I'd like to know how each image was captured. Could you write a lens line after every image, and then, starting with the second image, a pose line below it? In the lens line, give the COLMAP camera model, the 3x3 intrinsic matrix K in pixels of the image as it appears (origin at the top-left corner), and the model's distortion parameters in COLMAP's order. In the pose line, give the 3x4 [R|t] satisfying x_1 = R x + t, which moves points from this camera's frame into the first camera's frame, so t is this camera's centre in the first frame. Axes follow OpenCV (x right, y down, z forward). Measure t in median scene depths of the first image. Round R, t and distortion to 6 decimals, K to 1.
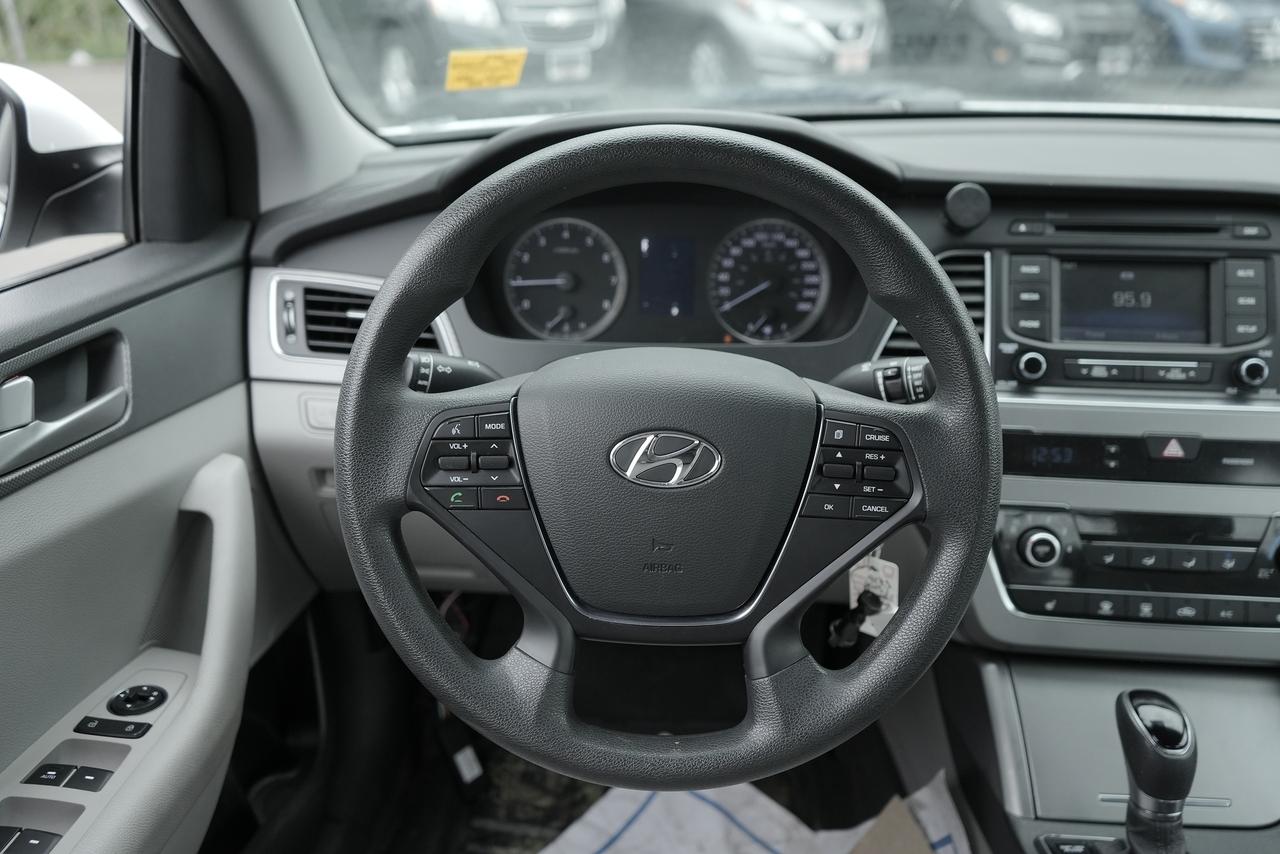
lens RADIAL K [[1009.1, 0, 628.7], [0, 1009.1, 426.4], [0, 0, 1]] dist [-0.022791, 0.020833]
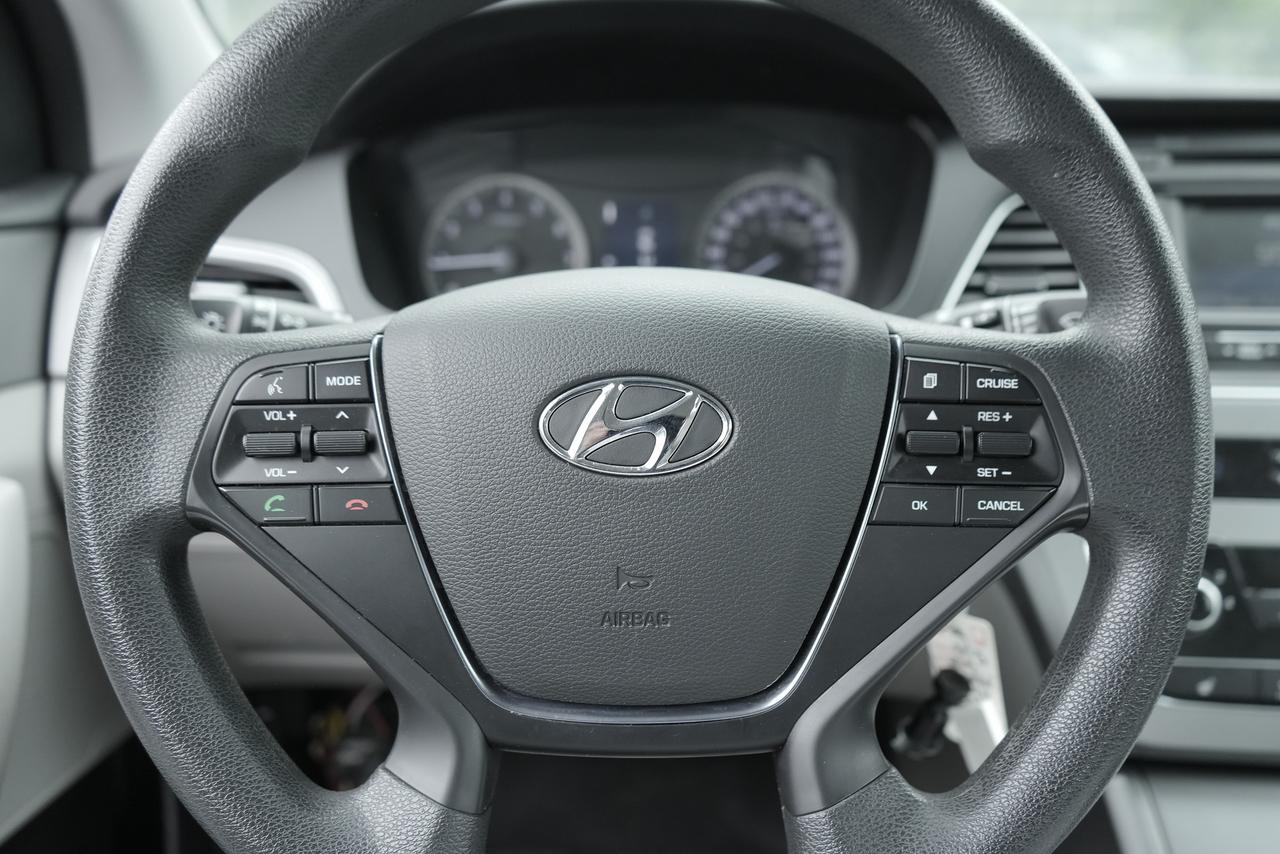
lens RADIAL K [[1009.1, 0, 633.2], [0, 1009.1, 434.1], [0, 0, 1]] dist [-0.022791, 0.020833]
pose [[0.999604, -0.020082, 0.019706, 0.017862], [0.021944, 0.994814, -0.099313, 0.070675], [-0.017610, 0.099707, 0.994861, 0.321430]]
